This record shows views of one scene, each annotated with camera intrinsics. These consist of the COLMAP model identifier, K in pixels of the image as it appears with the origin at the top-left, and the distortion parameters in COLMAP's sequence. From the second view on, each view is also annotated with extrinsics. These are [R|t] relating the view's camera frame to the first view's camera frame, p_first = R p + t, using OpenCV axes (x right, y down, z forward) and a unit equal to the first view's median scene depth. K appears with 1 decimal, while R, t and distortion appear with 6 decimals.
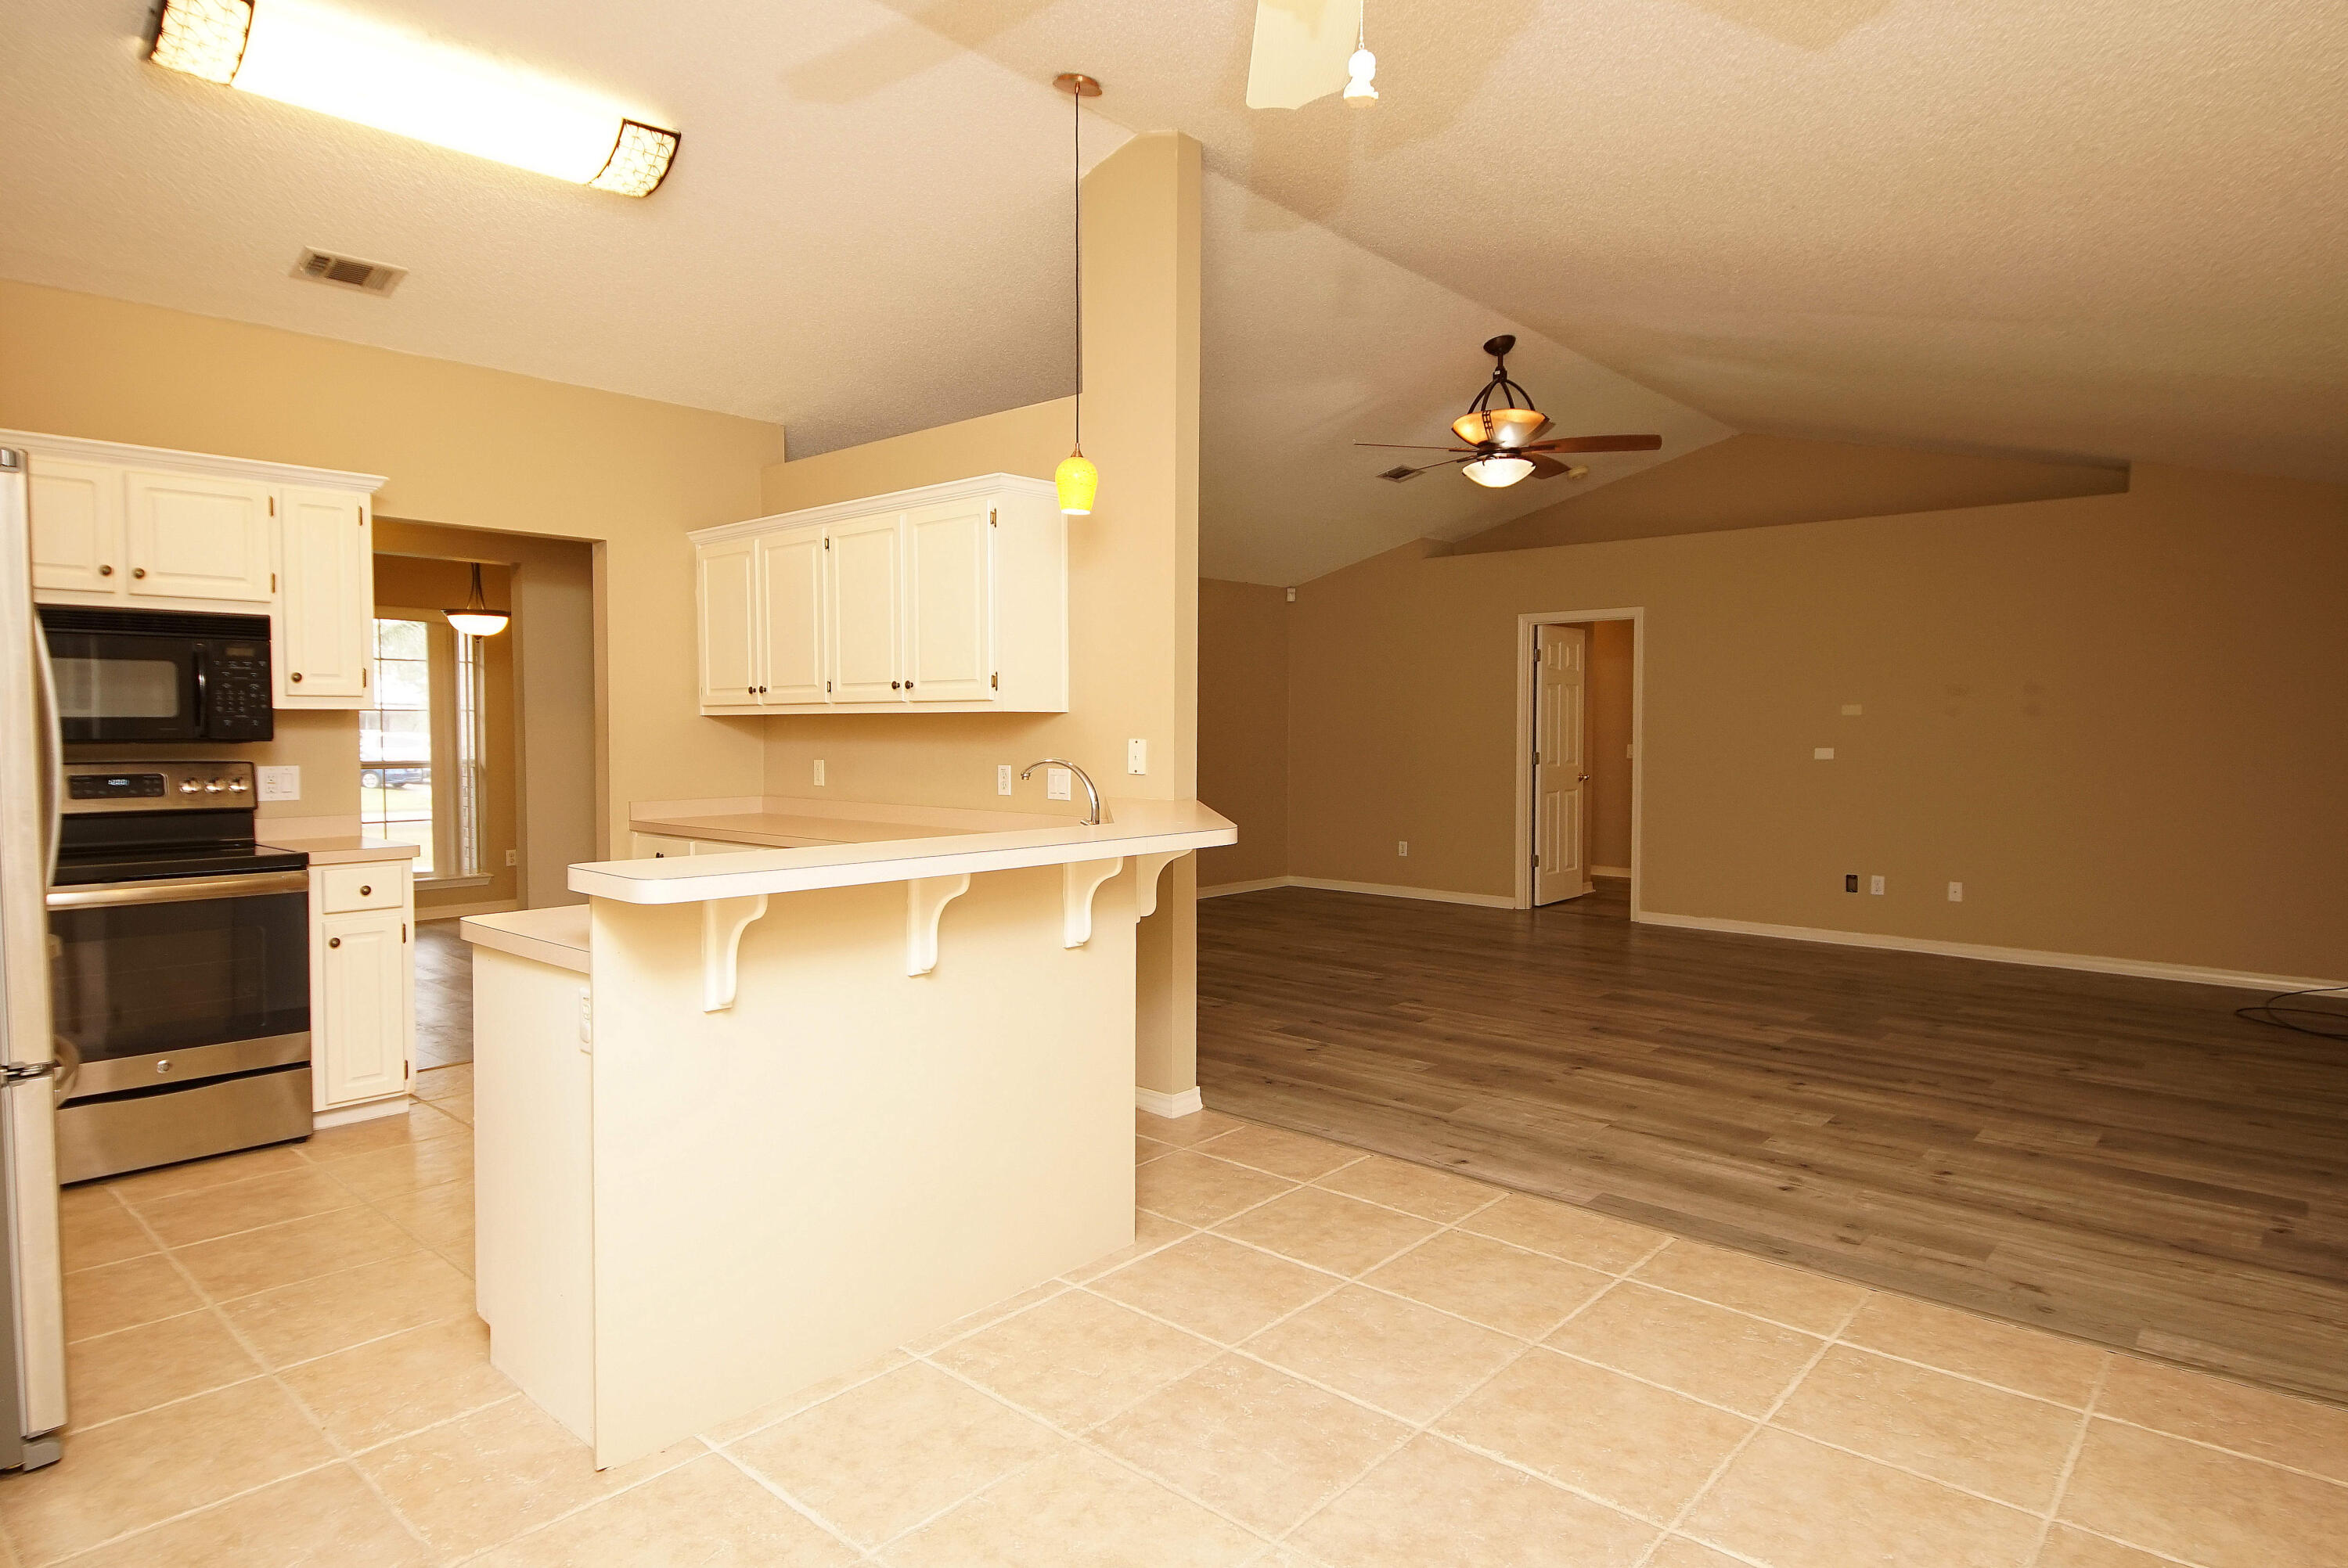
lens RADIAL K [[1268.7, 0, 1153.8], [0, 1268.7, 766.4], [0, 0, 1]] dist [0.023145, -0.021127]
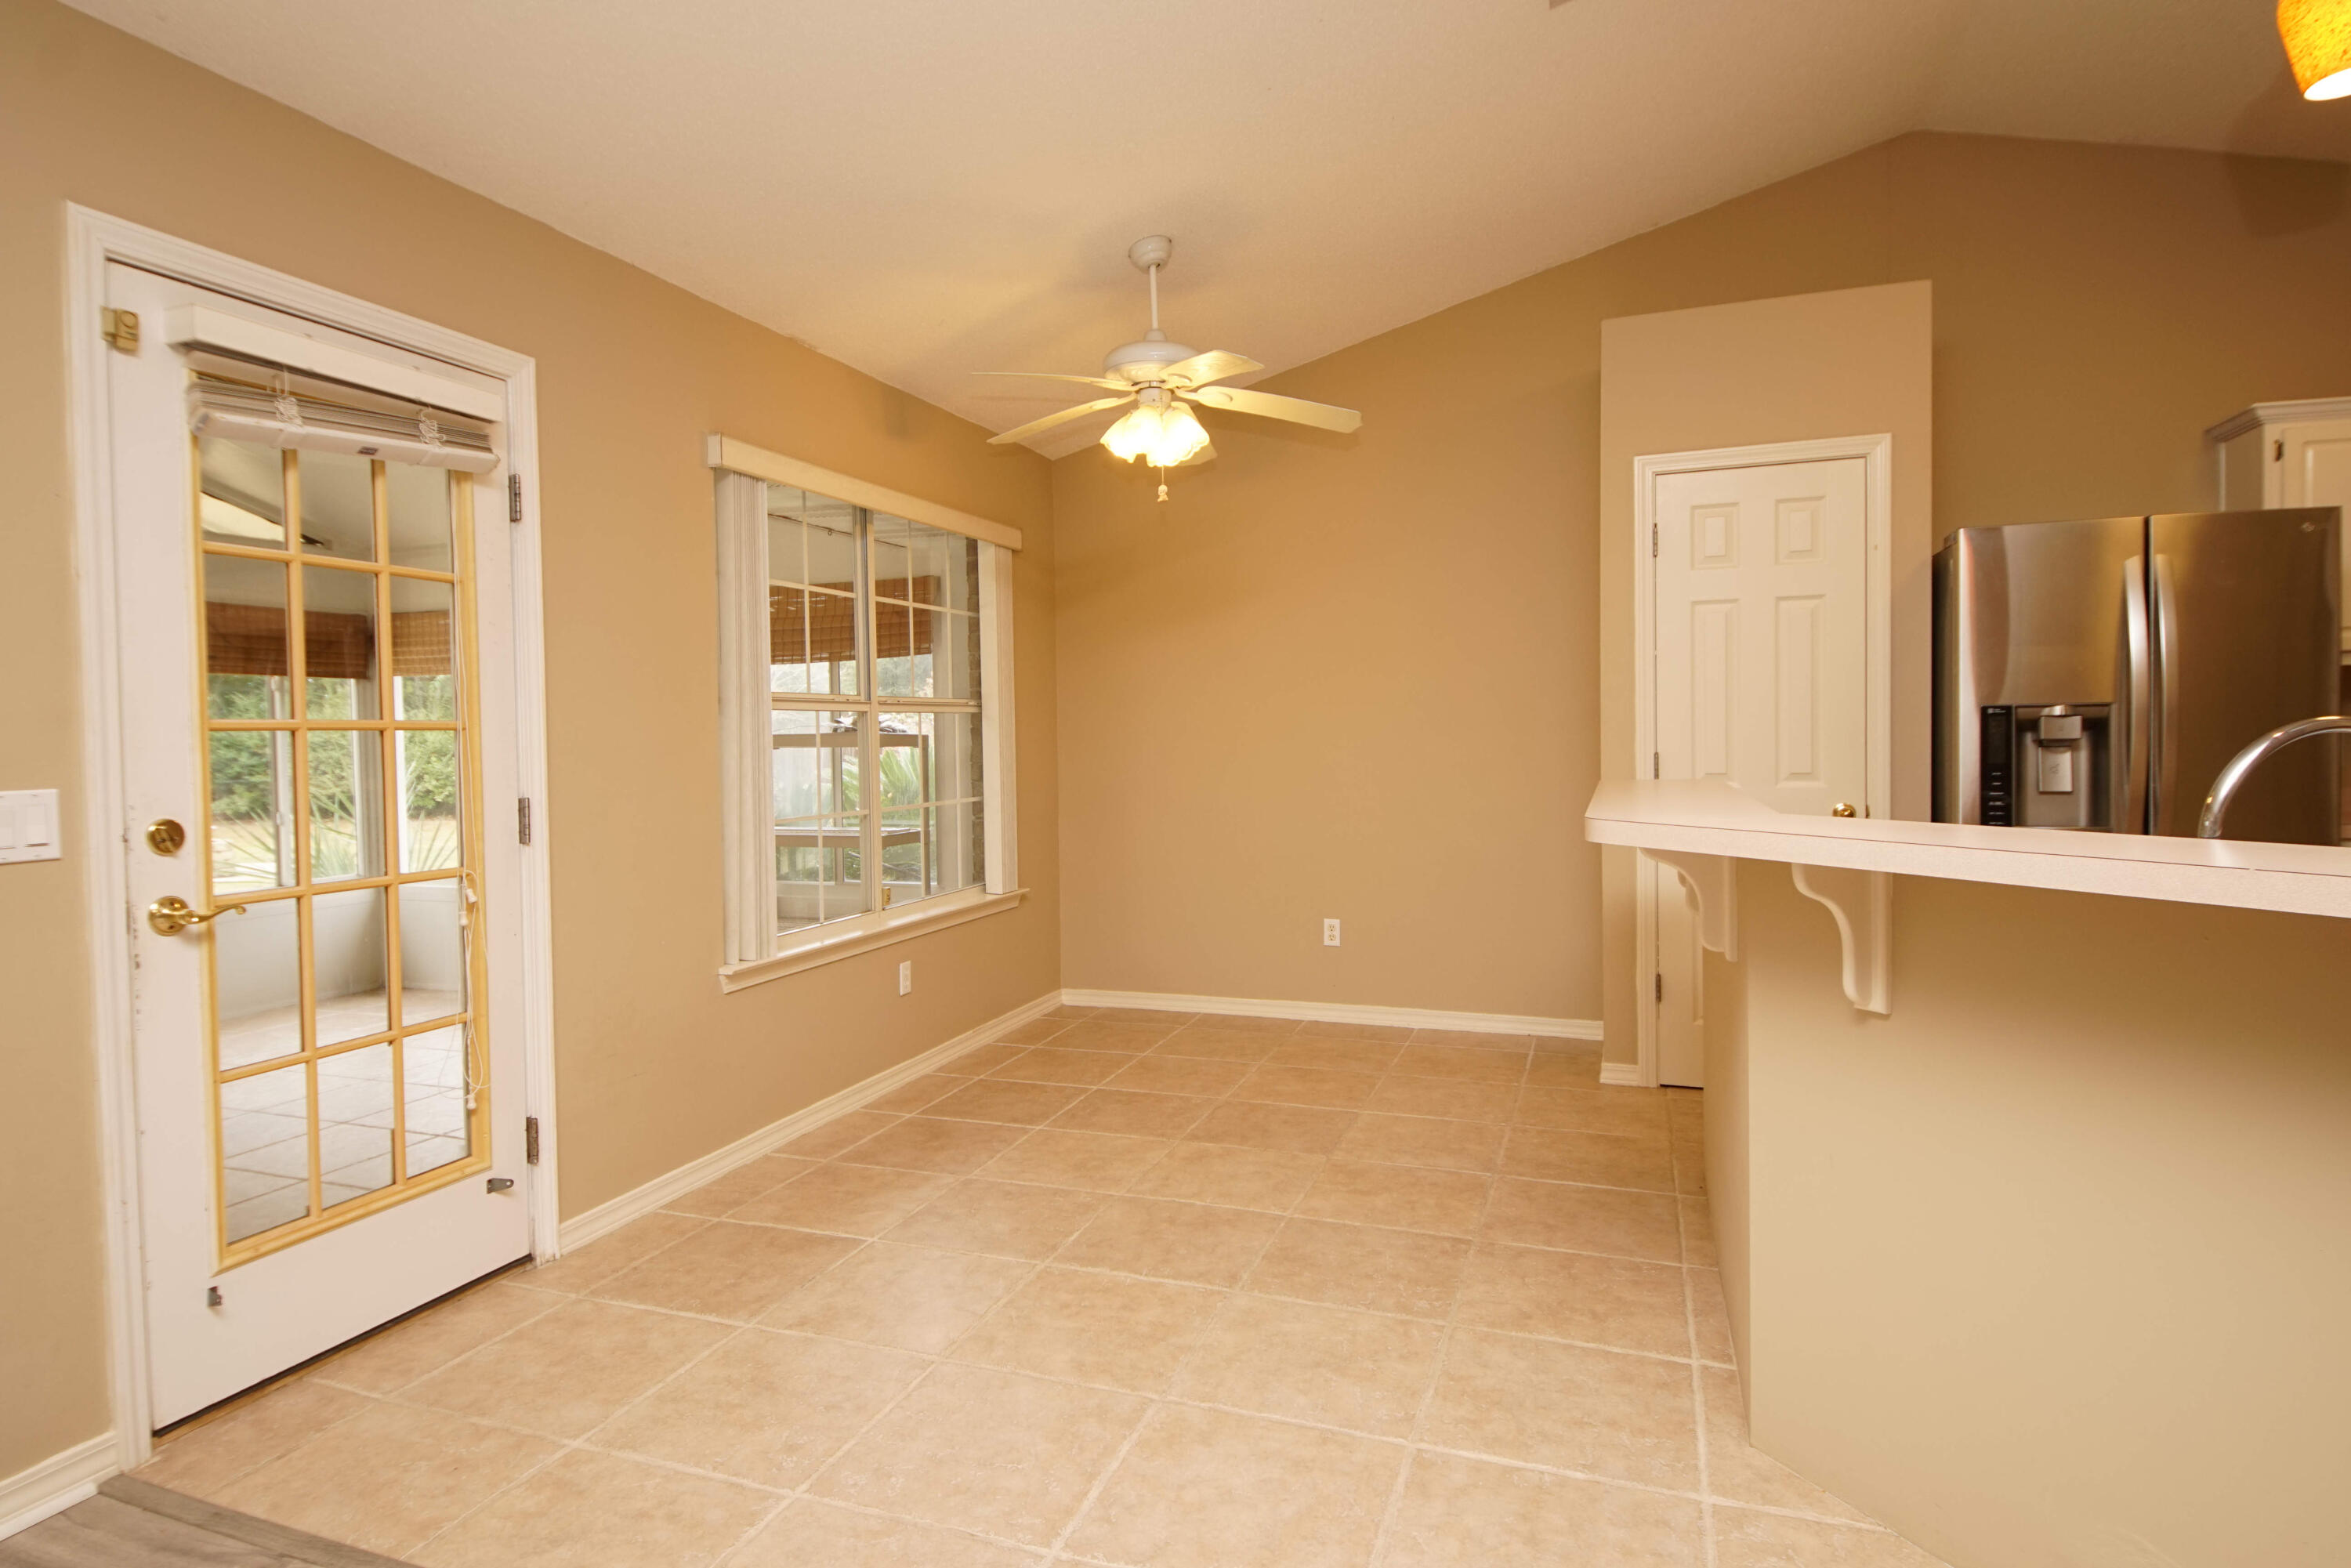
lens RADIAL K [[1270.4, 0, 1150.2], [0, 1270.4, 773.7], [0, 0, 1]] dist [0.023145, -0.021127]
pose [[-0.931907, 0.024082, -0.361897, 0.374549], [0.002328, 0.998170, 0.060428, -0.011115], [0.362690, 0.055470, -0.930258, 1.097334]]
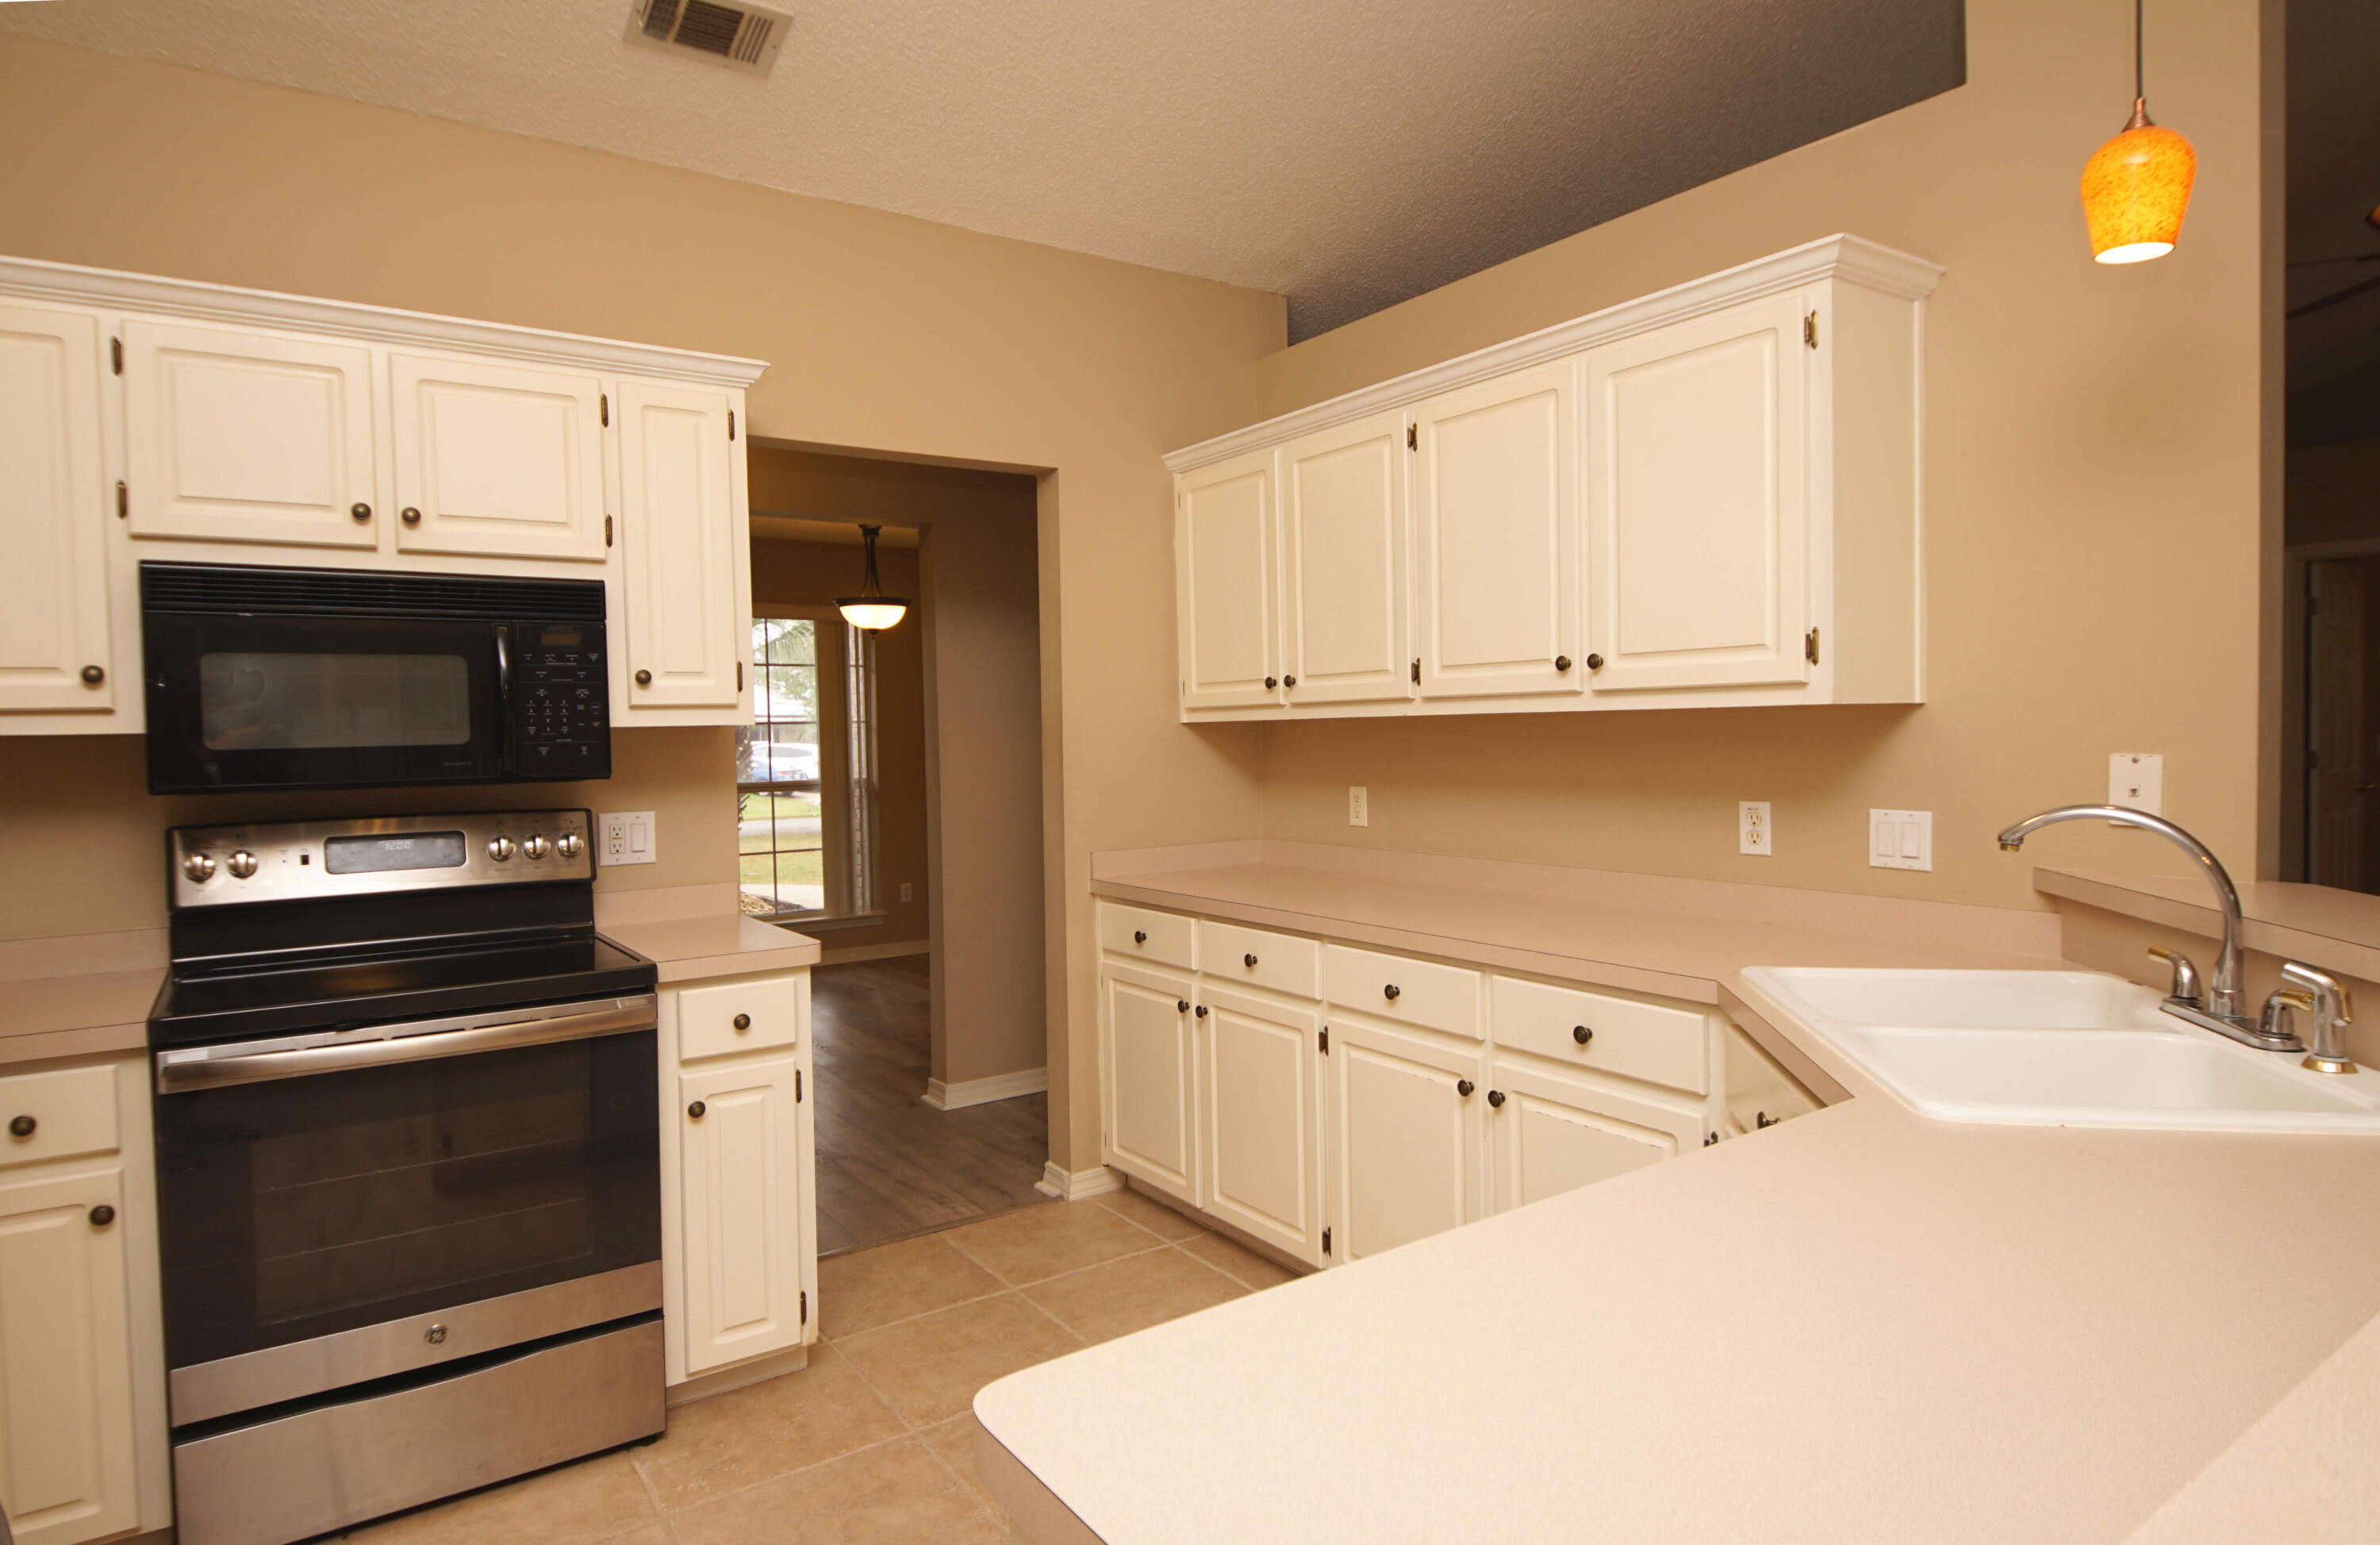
lens RADIAL K [[1310.1, 0, 1182.3], [0, 1310.1, 758.2], [0, 0, 1]] dist [0.029361, -0.017147]
pose [[0.970935, -0.014191, -0.238921, -0.245760], [0.012731, 0.999890, -0.007652, -0.020363], [0.239003, 0.004388, 0.971009, 0.413341]]
